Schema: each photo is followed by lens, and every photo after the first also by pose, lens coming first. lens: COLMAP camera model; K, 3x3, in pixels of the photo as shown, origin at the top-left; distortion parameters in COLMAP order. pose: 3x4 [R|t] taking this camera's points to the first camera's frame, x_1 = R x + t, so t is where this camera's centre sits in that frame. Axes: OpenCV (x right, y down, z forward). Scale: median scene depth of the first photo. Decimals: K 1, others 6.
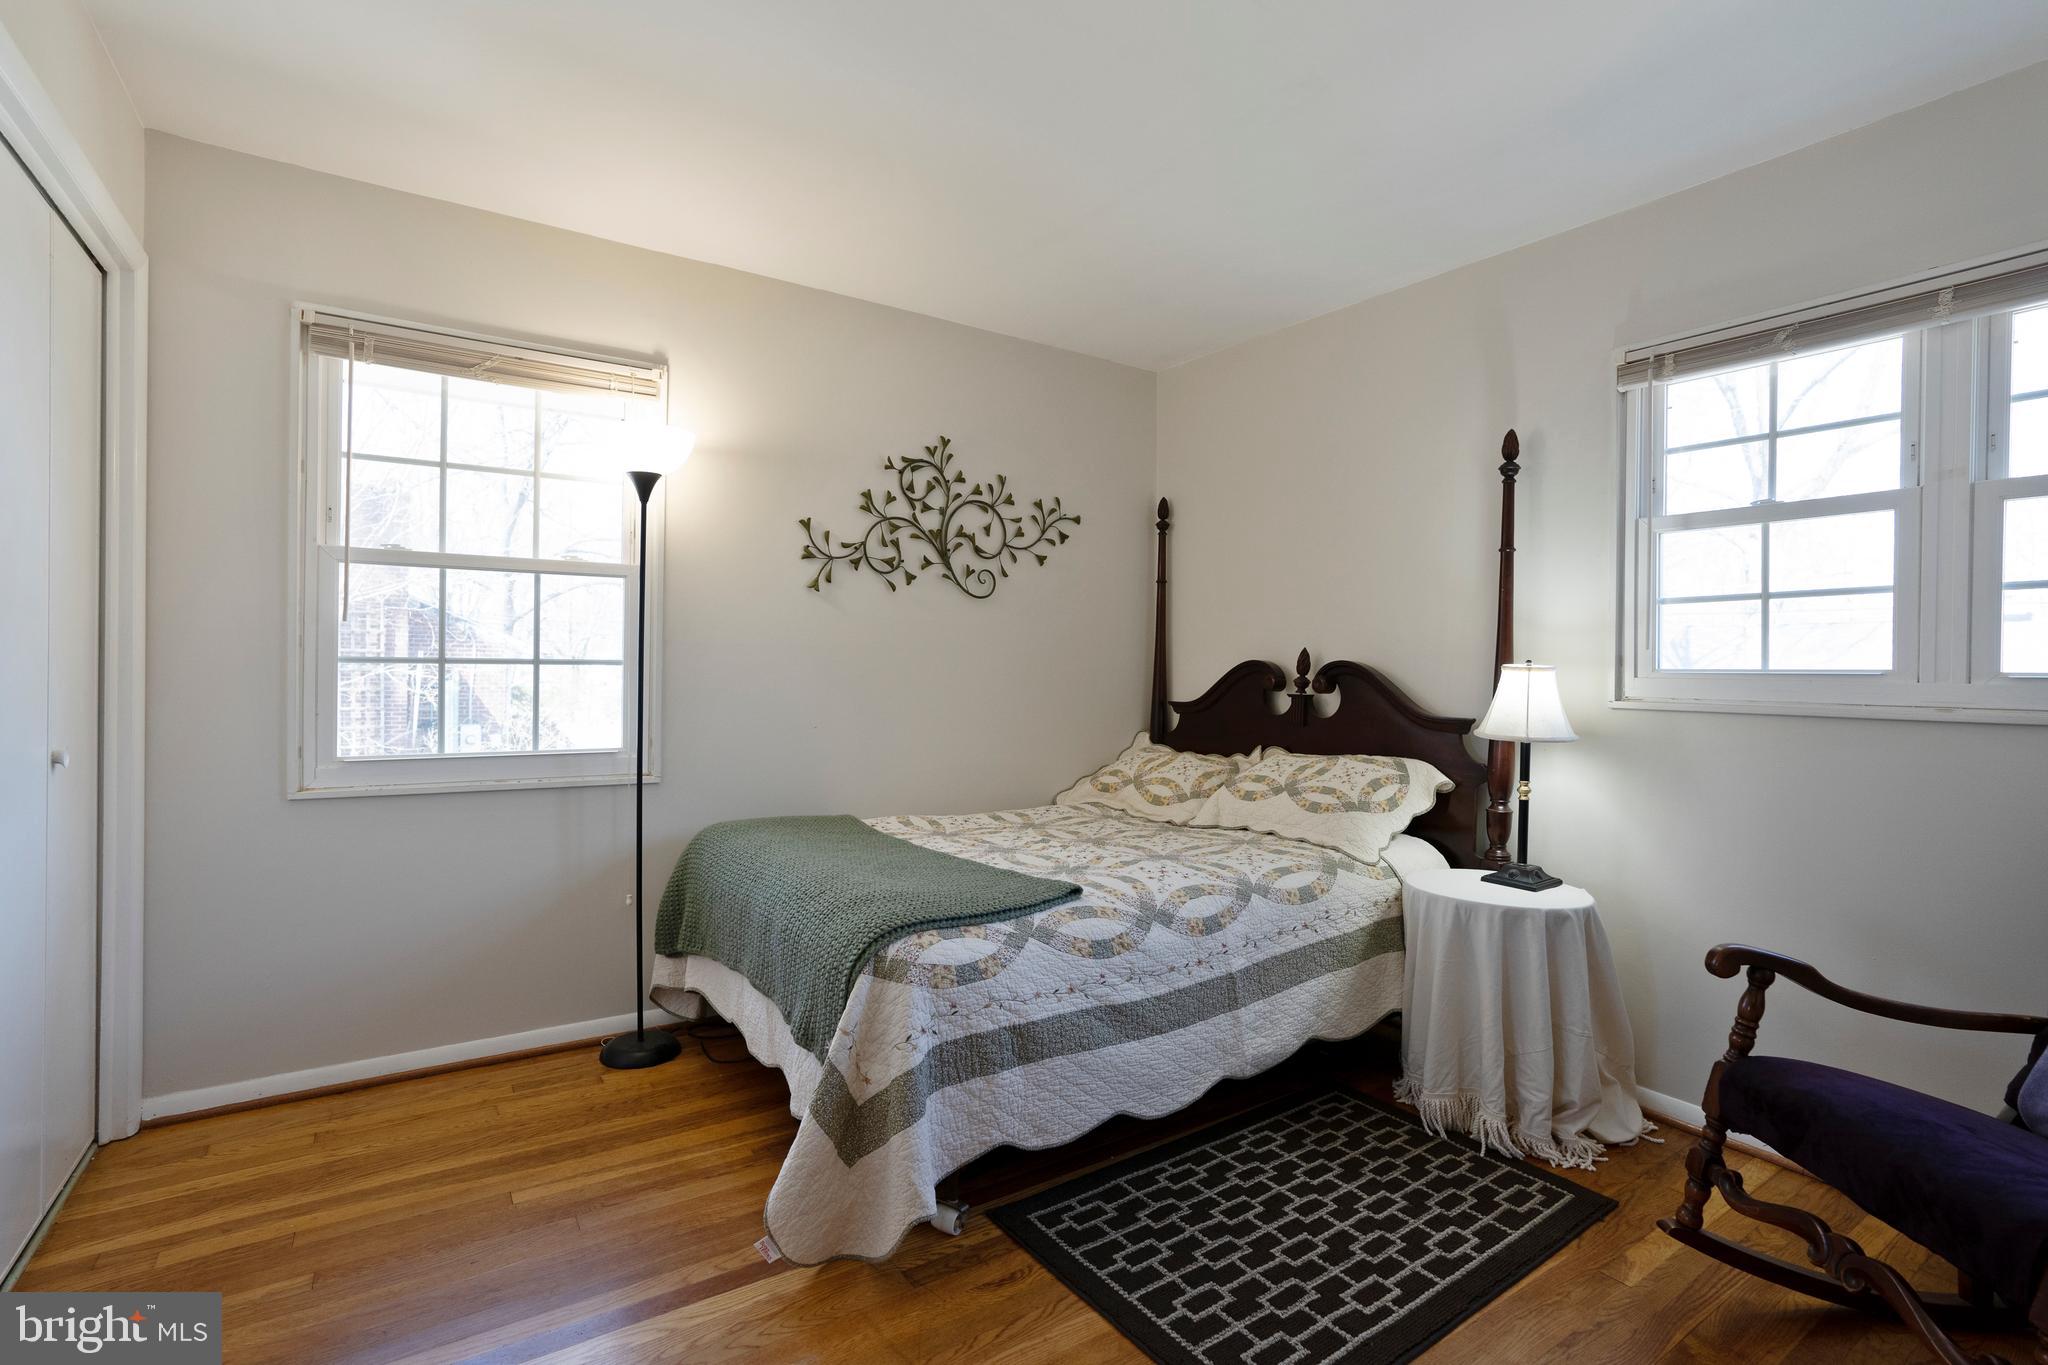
lens RADIAL K [[946.5, 0, 1022.6], [0, 946.5, 674.5], [0, 0, 1]] dist [-0.054322, 0.027885]
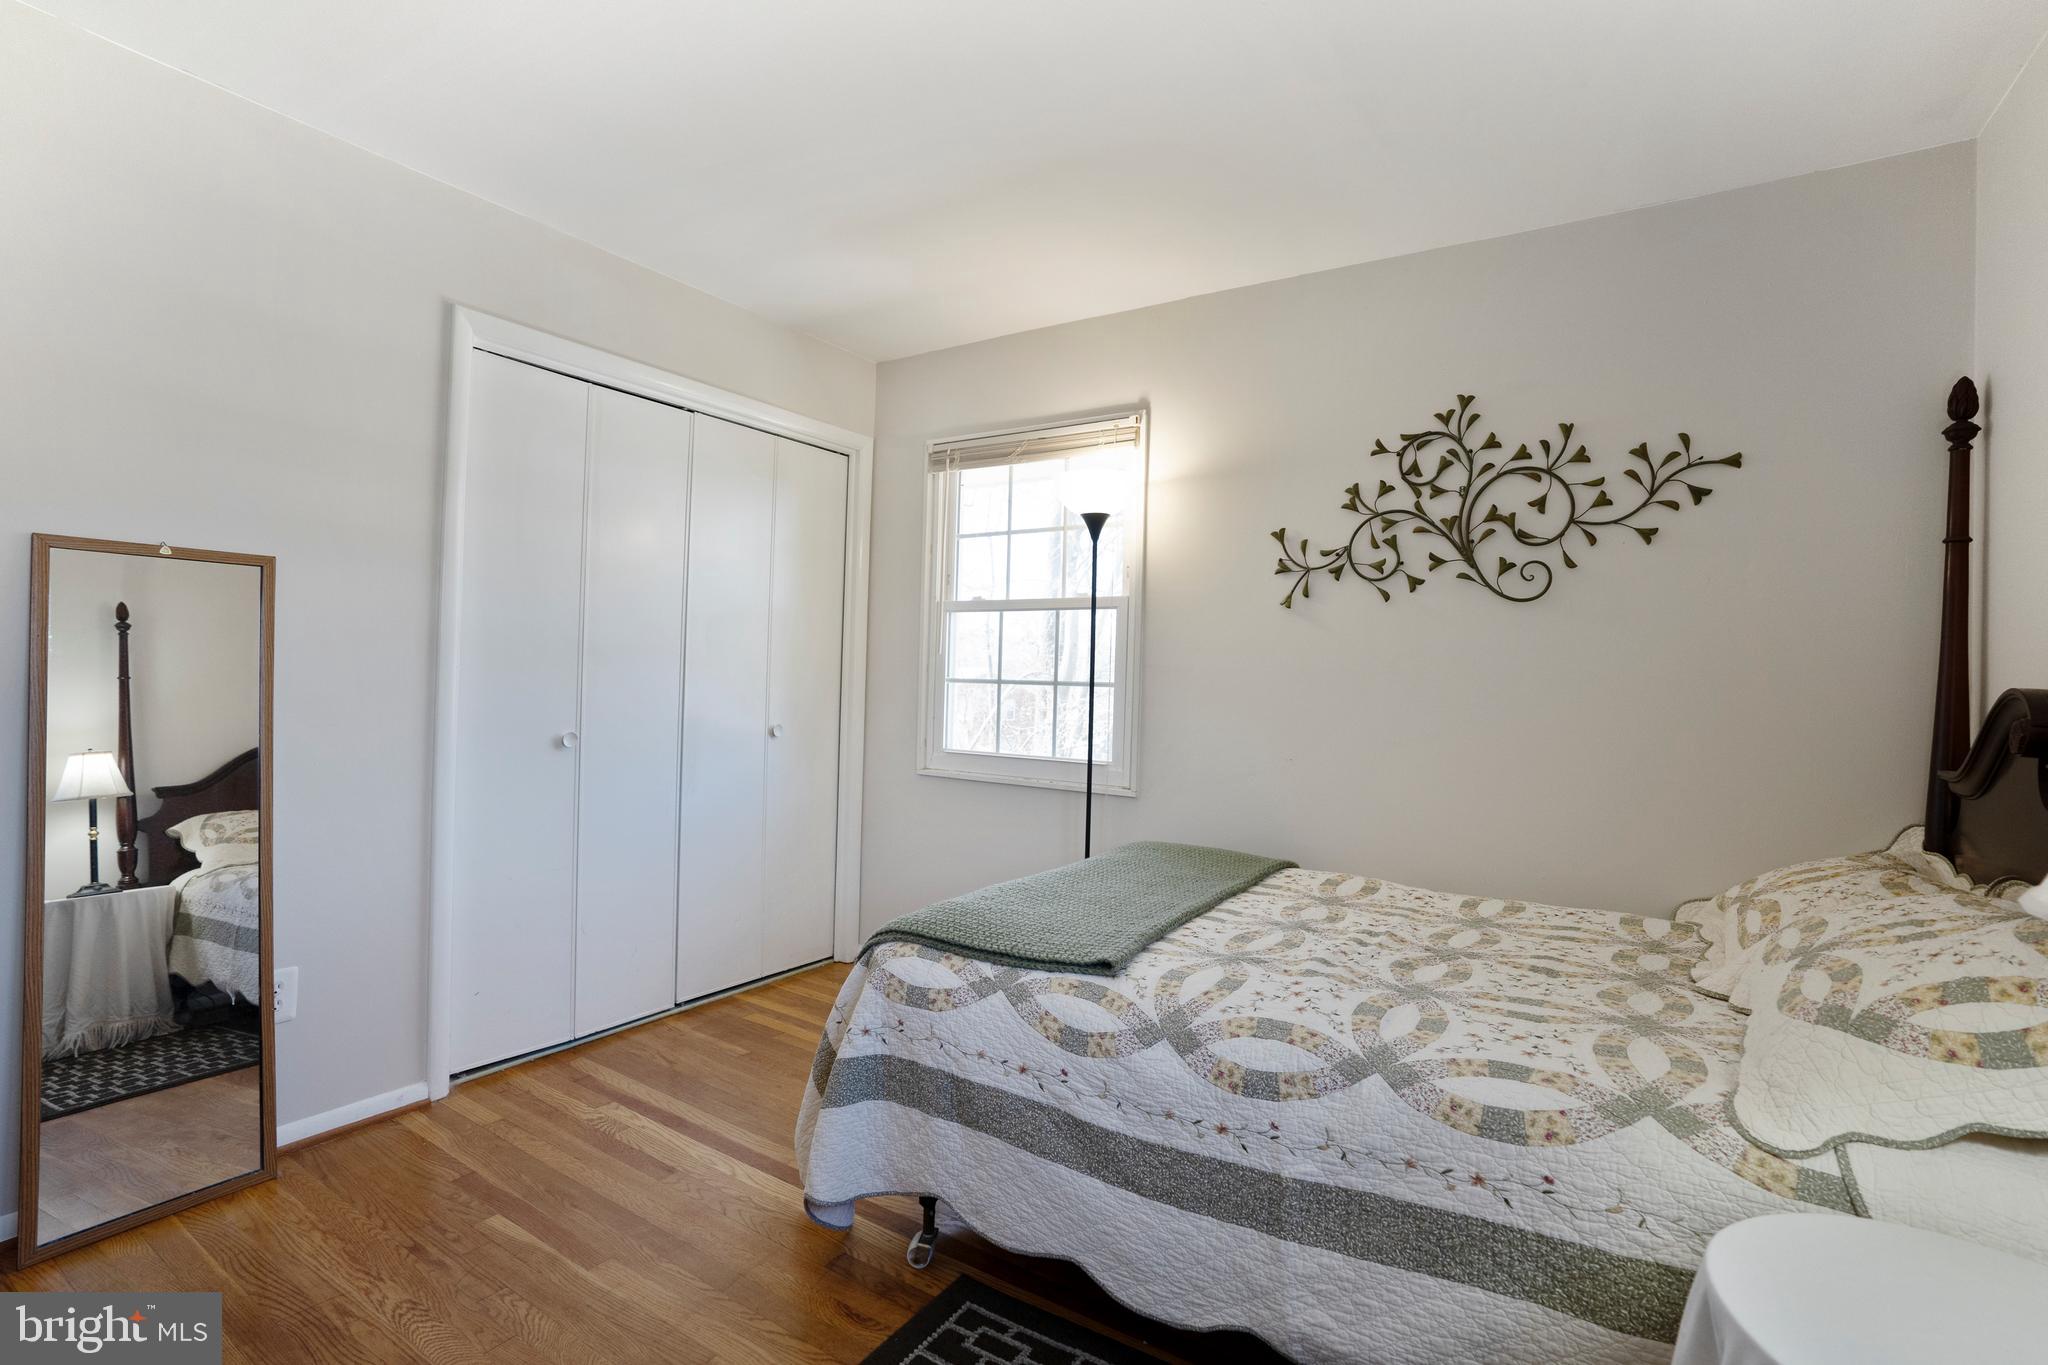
lens RADIAL K [[946.5, 0, 1022.6], [0, 946.5, 674.5], [0, 0, 1]] dist [-0.054322, 0.027885]
pose [[0.396251, -0.007946, -0.918108, 0.484828], [-0.031203, 0.999268, -0.022116, 0.003124], [0.917612, 0.037411, 0.395714, 0.392425]]
